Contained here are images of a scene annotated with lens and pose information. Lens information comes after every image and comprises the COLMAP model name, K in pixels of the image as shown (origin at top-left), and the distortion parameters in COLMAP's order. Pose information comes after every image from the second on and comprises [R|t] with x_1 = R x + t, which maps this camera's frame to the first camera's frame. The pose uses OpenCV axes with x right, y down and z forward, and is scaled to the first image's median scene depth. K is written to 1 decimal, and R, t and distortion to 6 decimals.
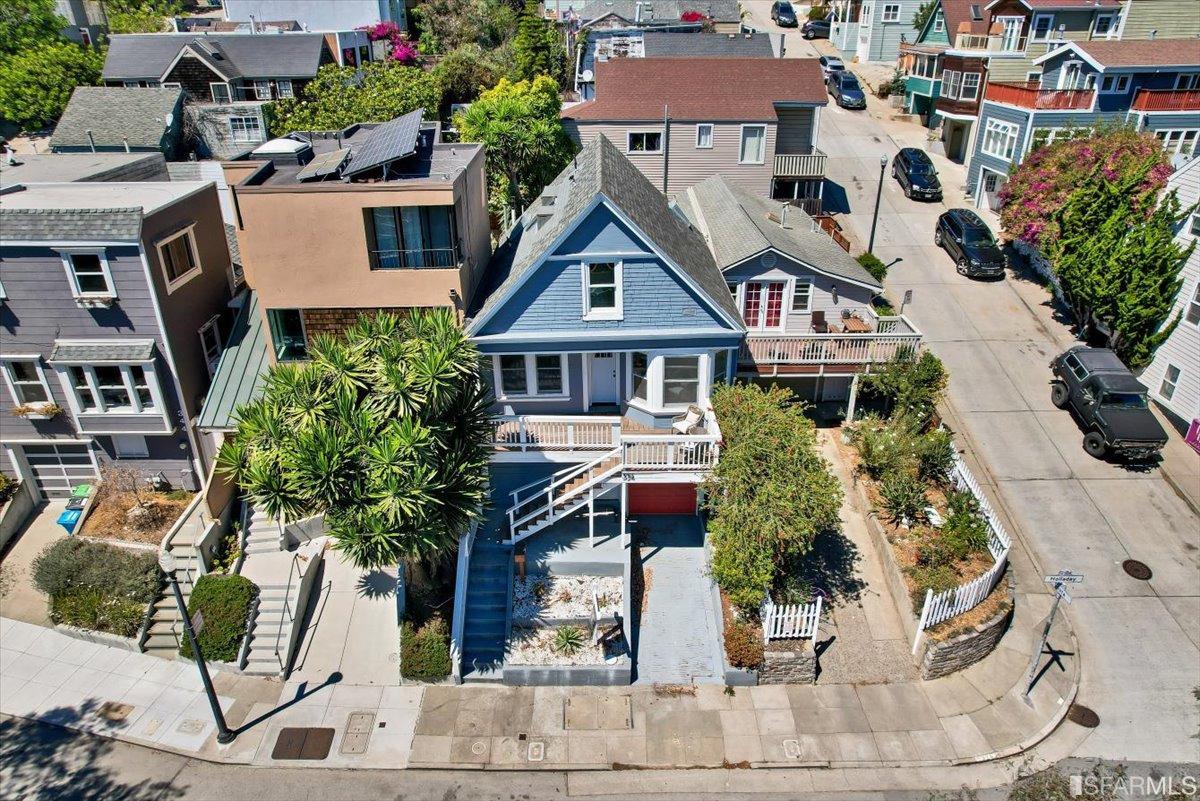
lens RADIAL K [[799.9, 0, 601.0], [0, 799.9, 397.1], [0, 0, 1]] dist [-0.082207, 0.085698]
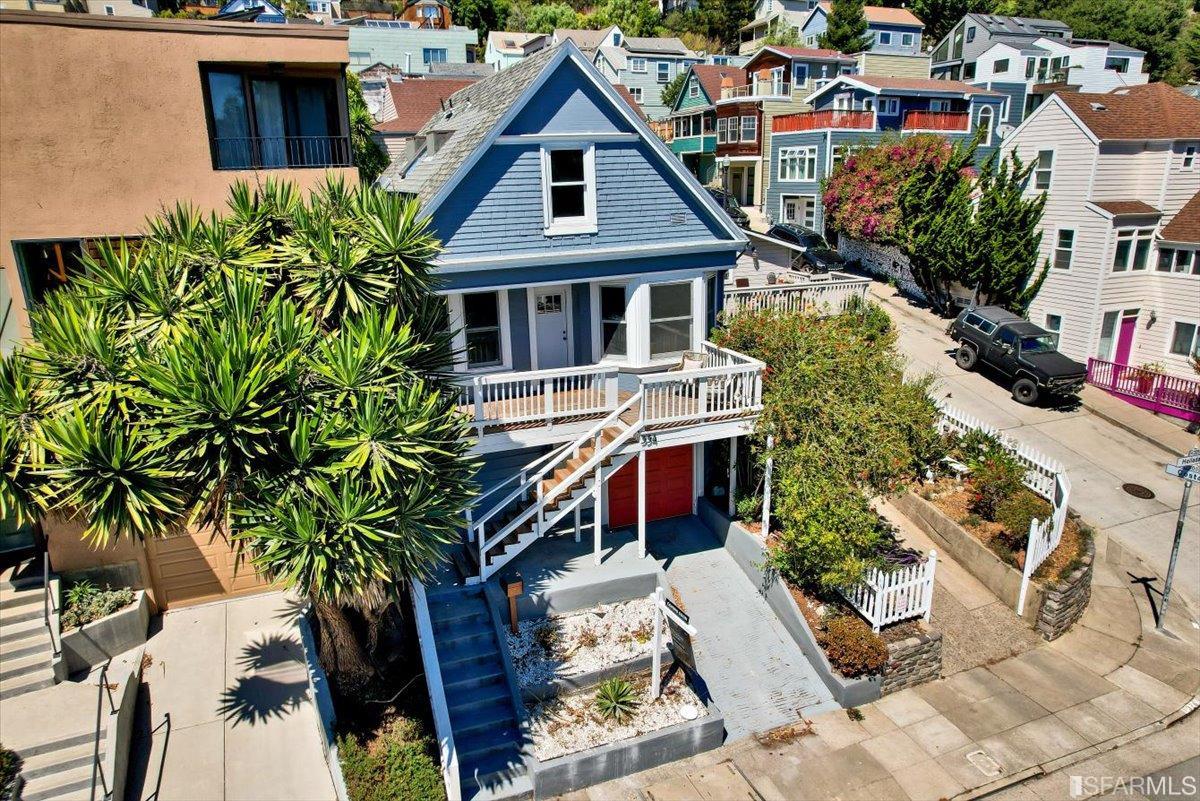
lens RADIAL K [[796.2, 0, 600.8], [0, 796.2, 402.5], [0, 0, 1]] dist [-0.093745, 0.090791]
pose [[0.931299, -0.109843, 0.347298, -0.224348], [0.169868, 0.974391, -0.147331, 0.151949], [-0.322221, 0.196204, 0.926109, 0.347318]]
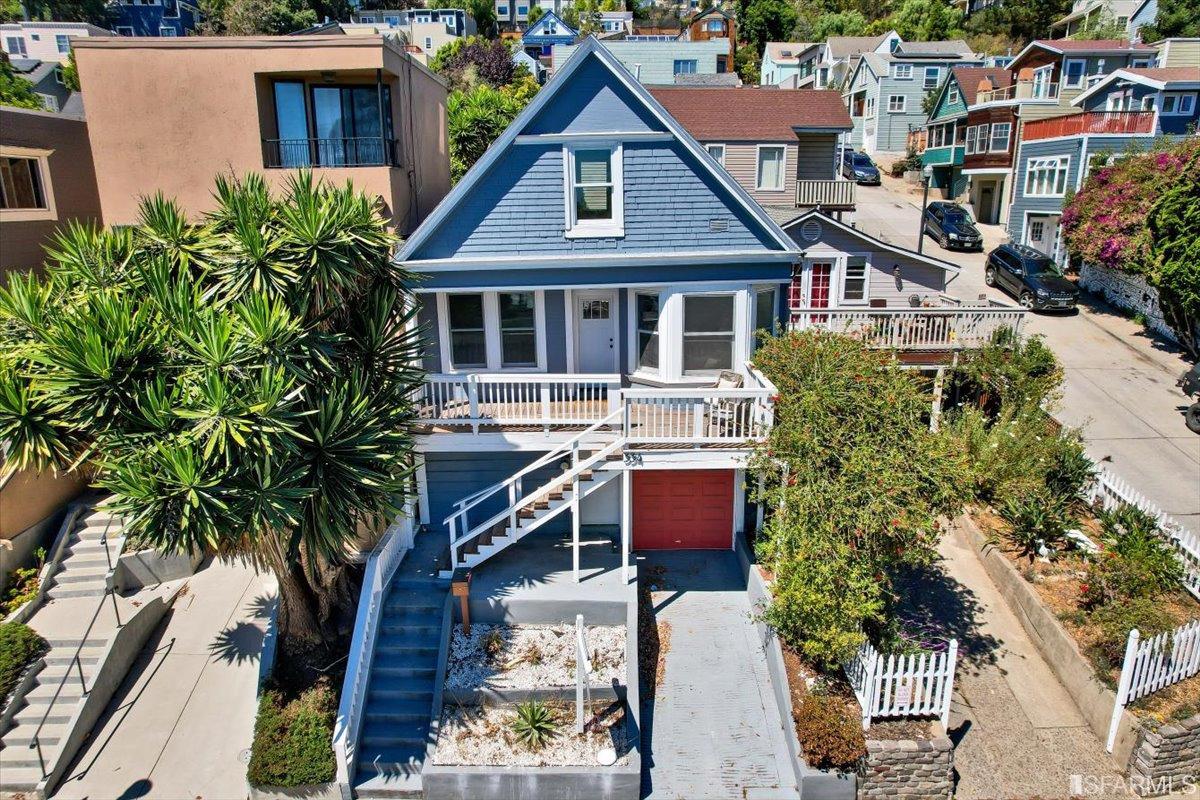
lens RADIAL K [[796.2, 0, 600.8], [0, 796.2, 402.0], [0, 0, 1]] dist [-0.093745, 0.090791]
pose [[1.000000, 0.000013, 0.000679, 0.007171], [0.000120, 0.980971, -0.194157, 0.167602], [-0.000669, 0.194157, 0.980970, 0.340351]]
